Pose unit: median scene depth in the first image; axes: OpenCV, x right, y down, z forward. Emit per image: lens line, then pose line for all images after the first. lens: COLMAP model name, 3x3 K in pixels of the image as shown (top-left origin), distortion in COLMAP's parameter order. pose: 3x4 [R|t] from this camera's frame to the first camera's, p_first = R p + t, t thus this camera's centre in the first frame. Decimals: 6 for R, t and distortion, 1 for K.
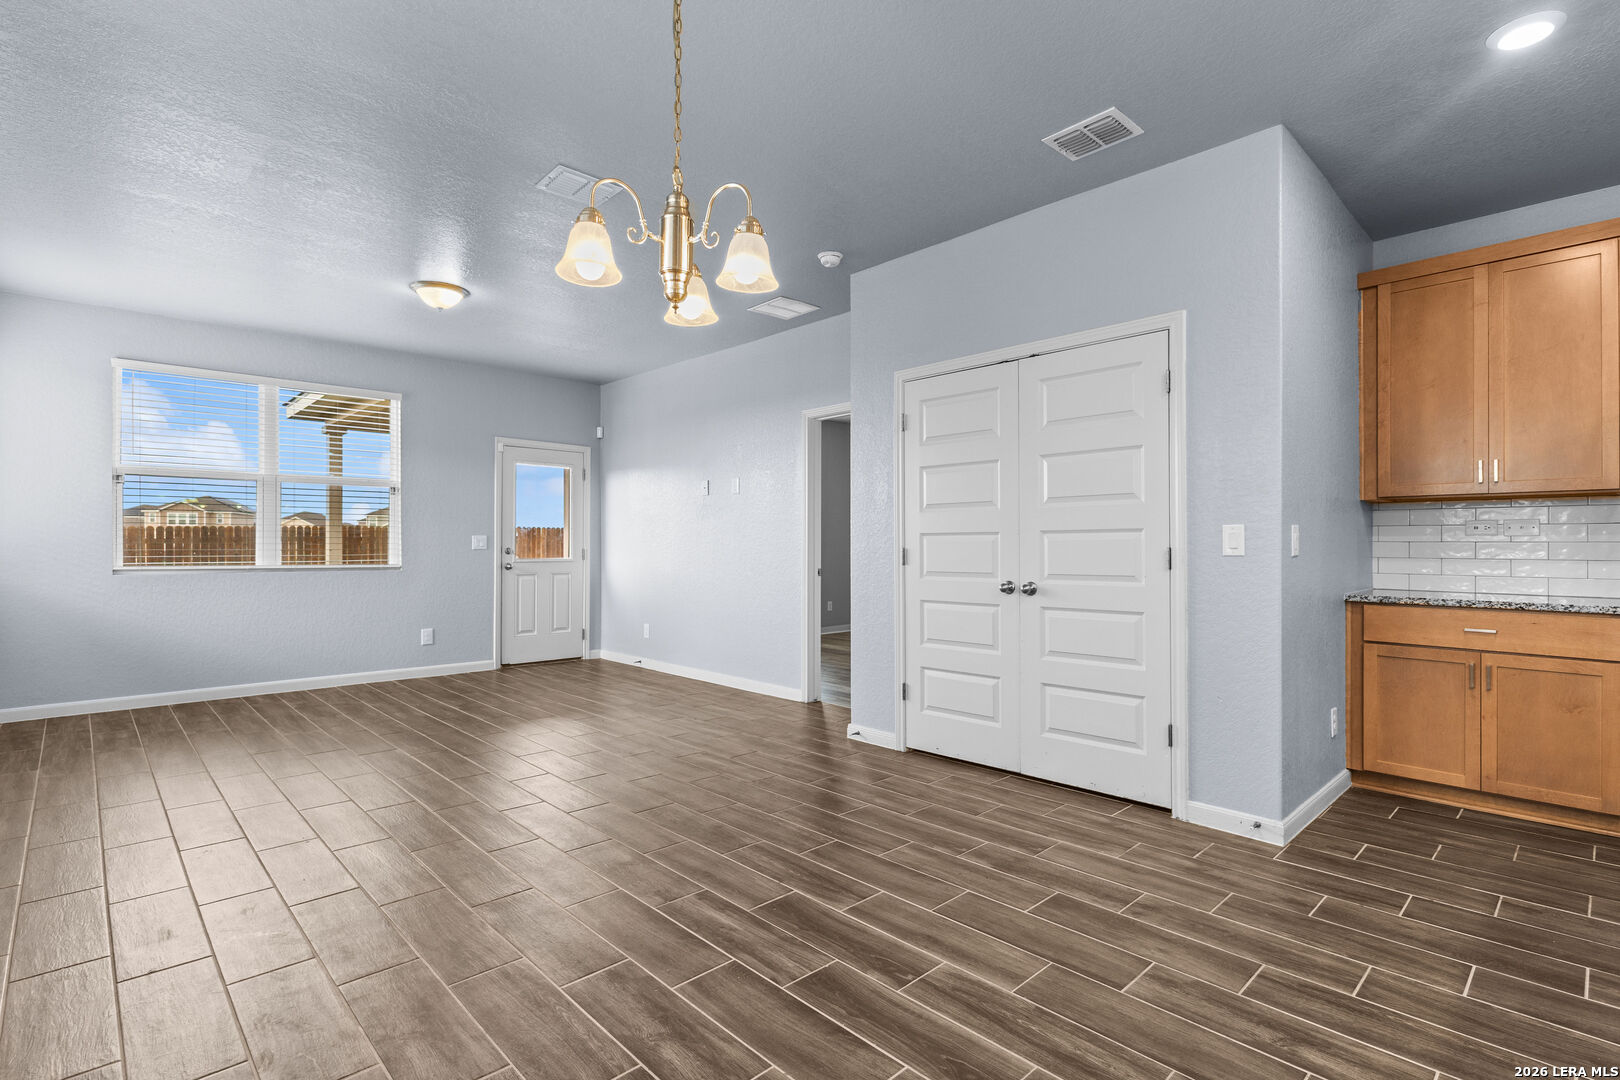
lens RADIAL K [[764.1, 0, 800.0], [0, 764.1, 543.8], [0, 0, 1]] dist [-0.002498, -0.002213]
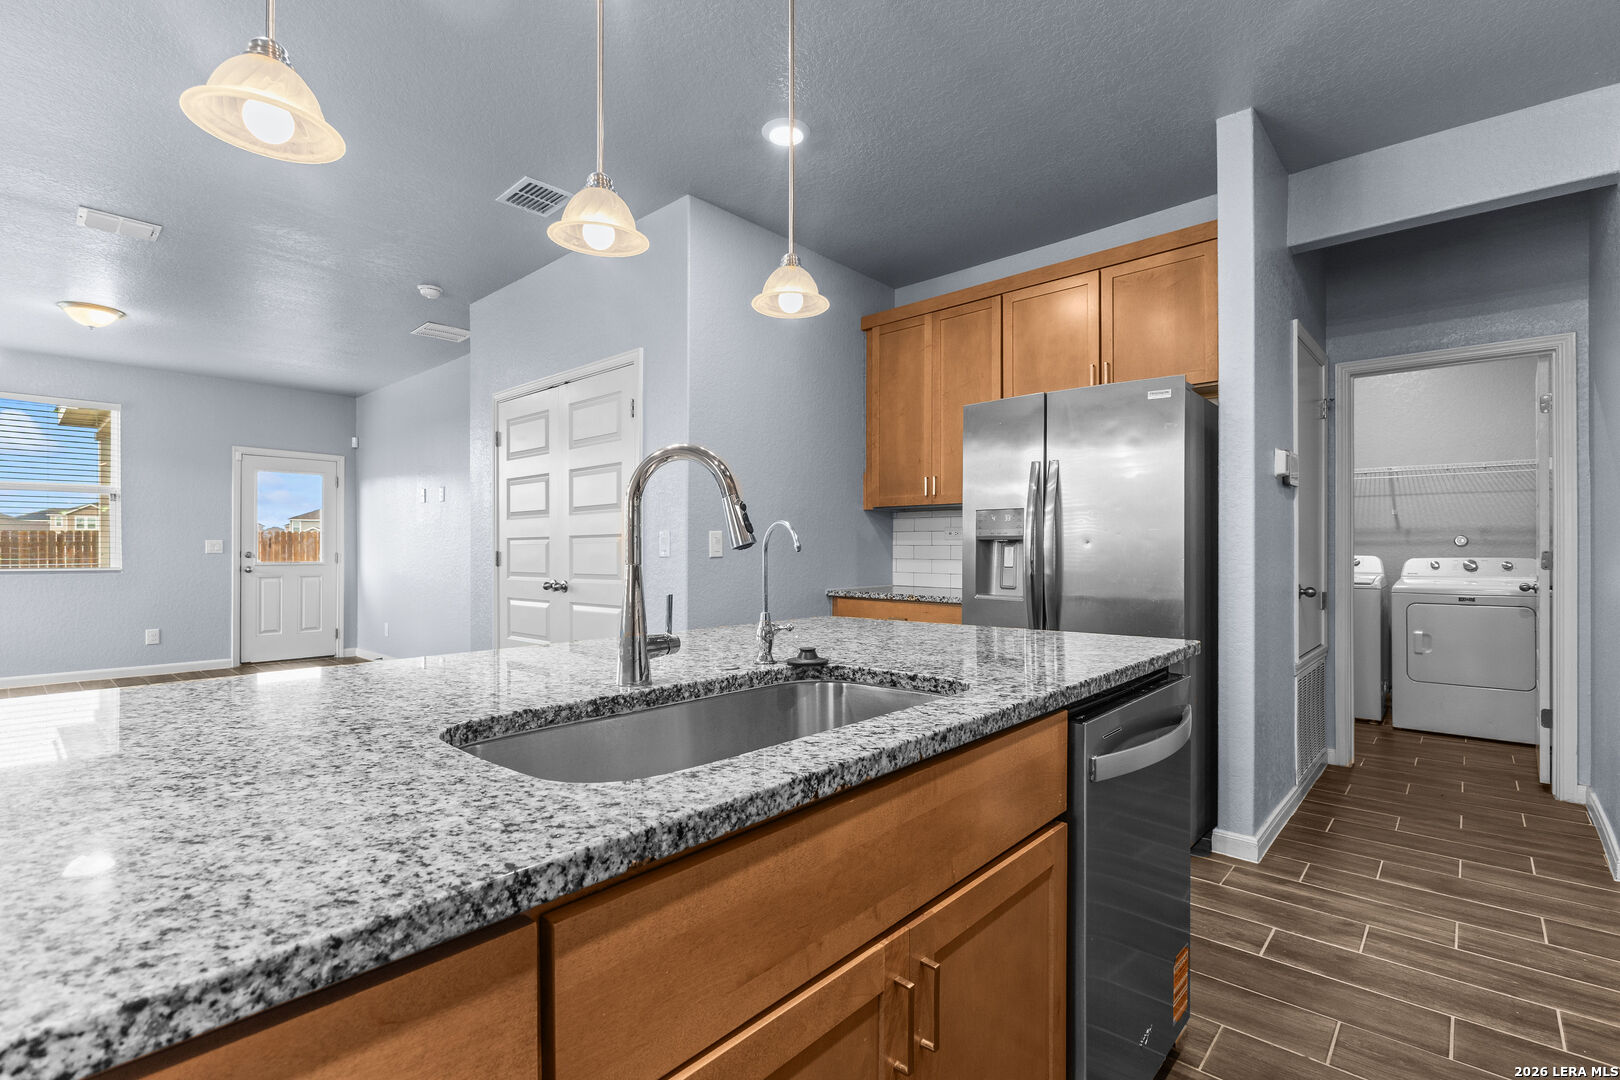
lens RADIAL K [[732.5, 0, 810.8], [0, 732.5, 546.7], [0, 0, 1]] dist [-0.008013, 0.000597]
pose [[0.996794, -0.000396, 0.080014, 0.560164], [0.000562, 0.999998, -0.002044, 0.002084], [-0.080013, 0.002083, 0.996792, -0.117594]]
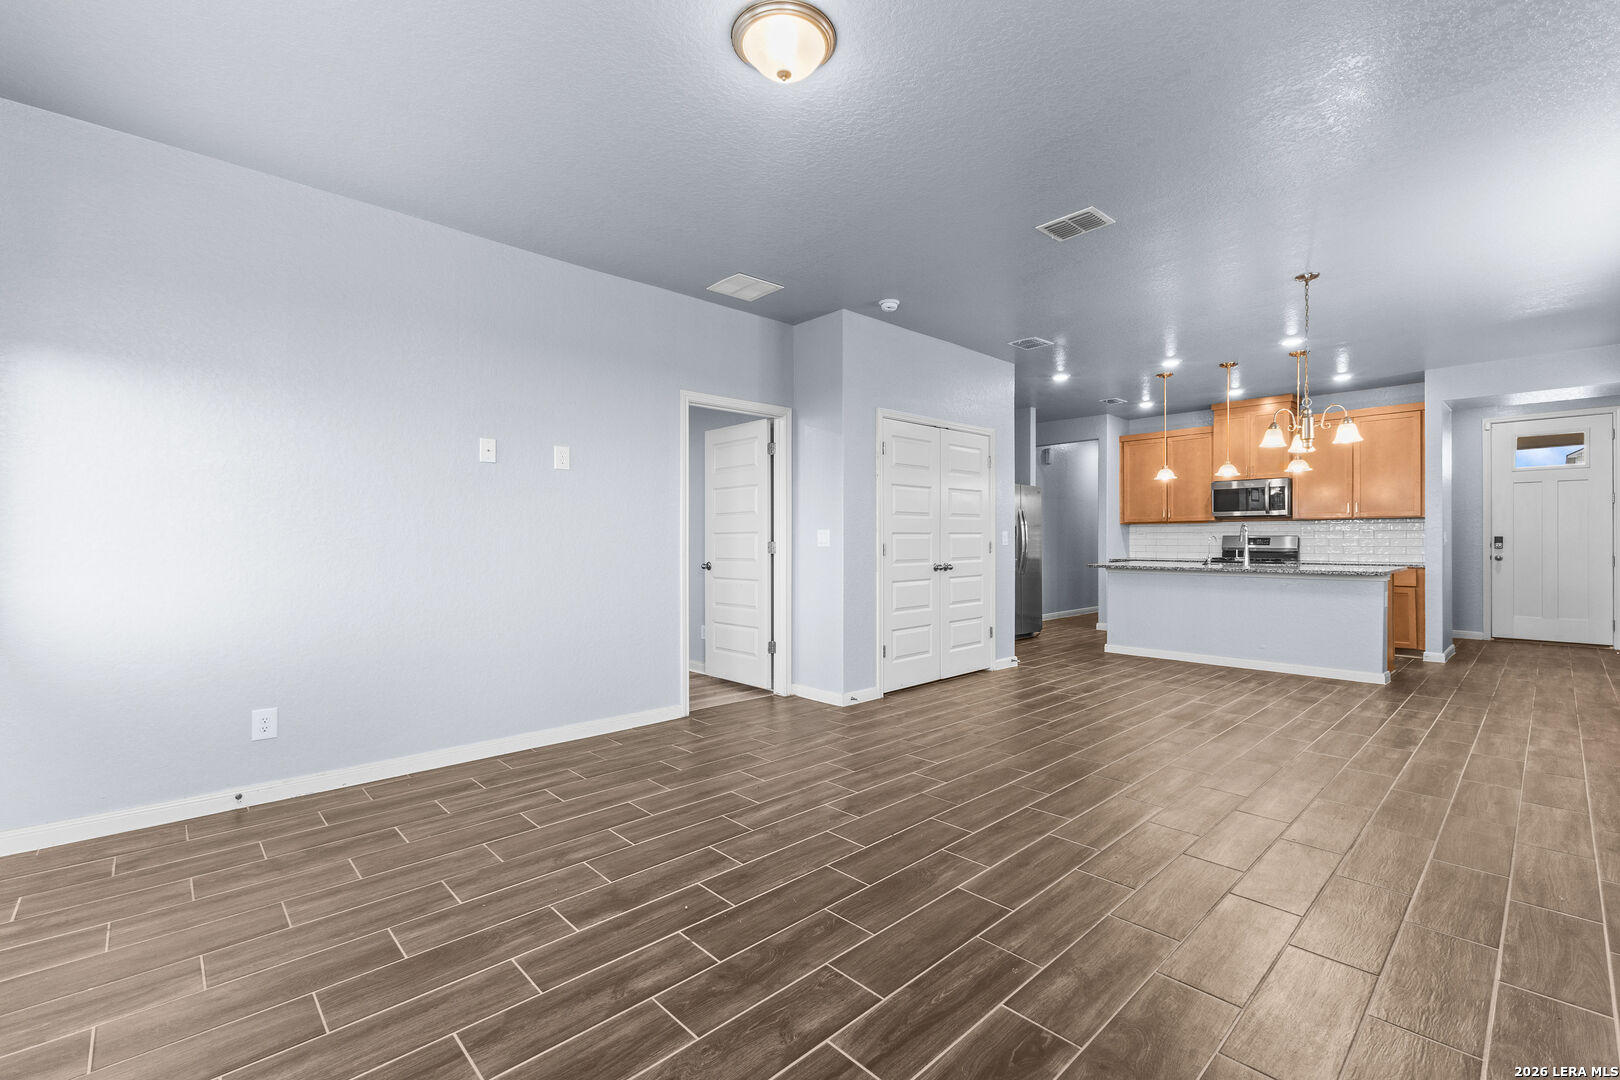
lens RADIAL K [[704.3, 0, 806.9], [0, 704.3, 544.6], [0, 0, 1]] dist [0.013390, -0.001959]
pose [[0.005375, -0.005838, 0.999969, -1.206250], [0.000536, 0.999983, 0.005835, 0.001400], [-0.999985, 0.000505, 0.005378, 1.250820]]
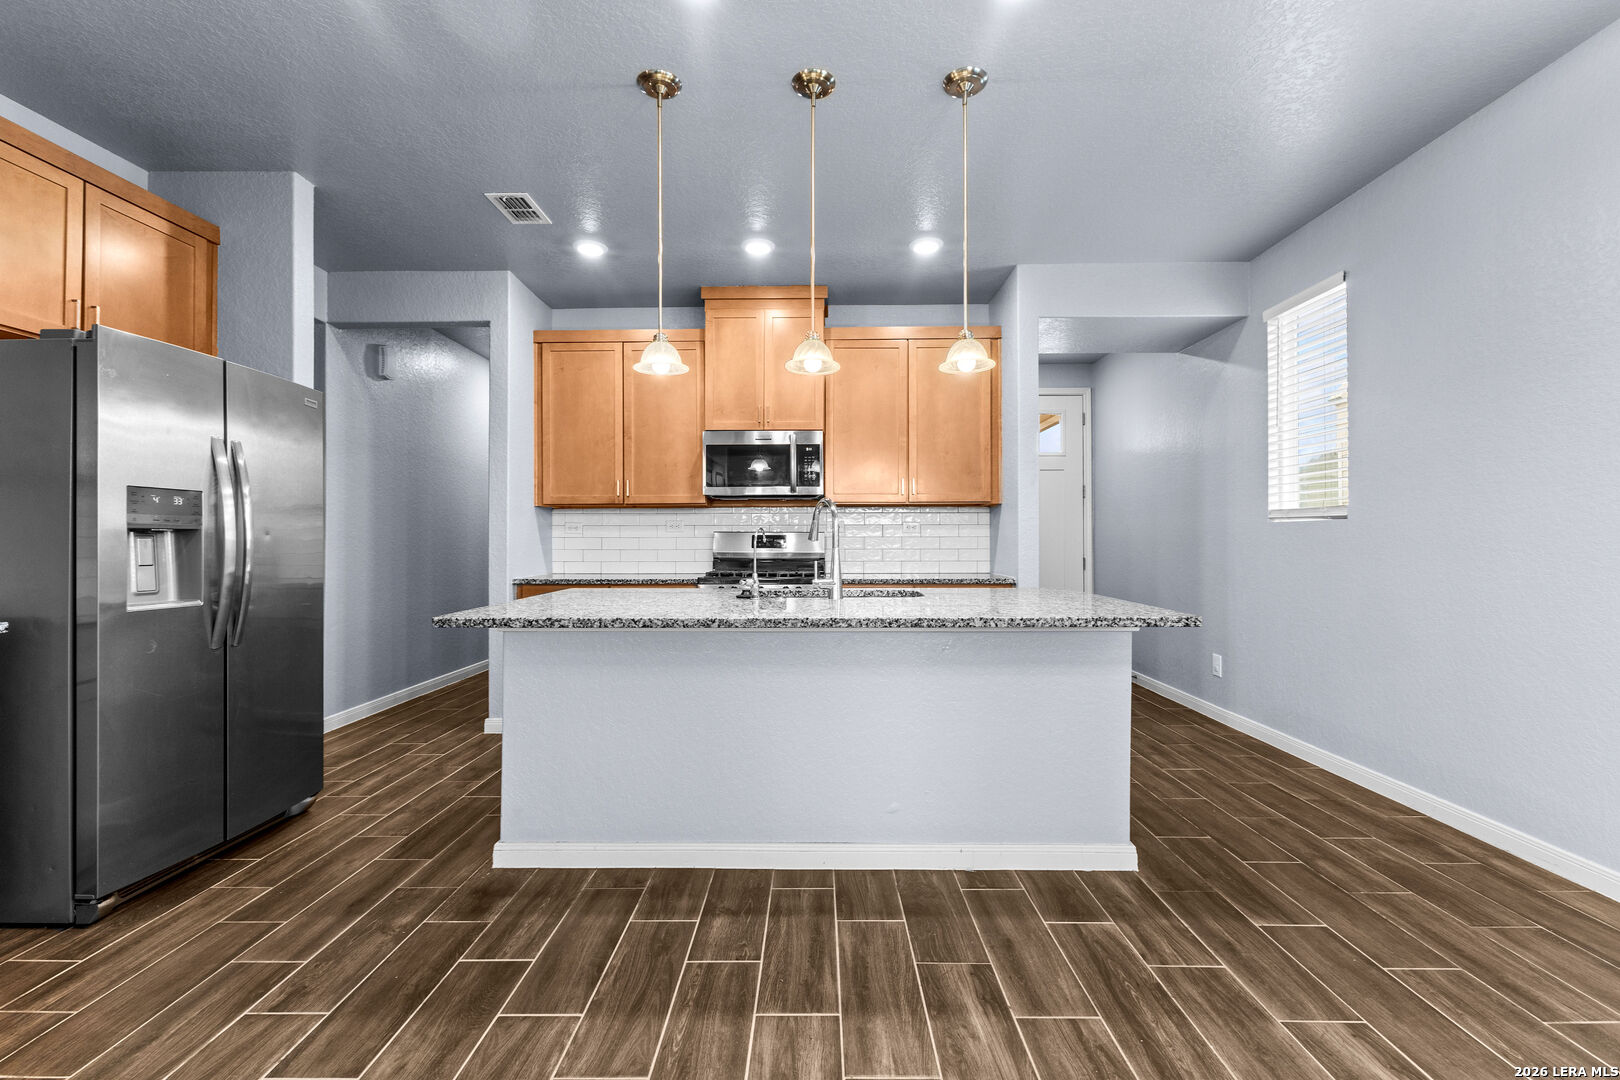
lens RADIAL K [[704.3, 0, 819.2], [0, 704.3, 536.5], [0, 0, 1]] dist [0.013390, -0.001959]
pose [[-0.719821, 0.002928, 0.694153, 0.024693], [-0.000543, 0.999988, -0.004781, 0.001590], [-0.694159, -0.003819, -0.719811, 0.724803]]
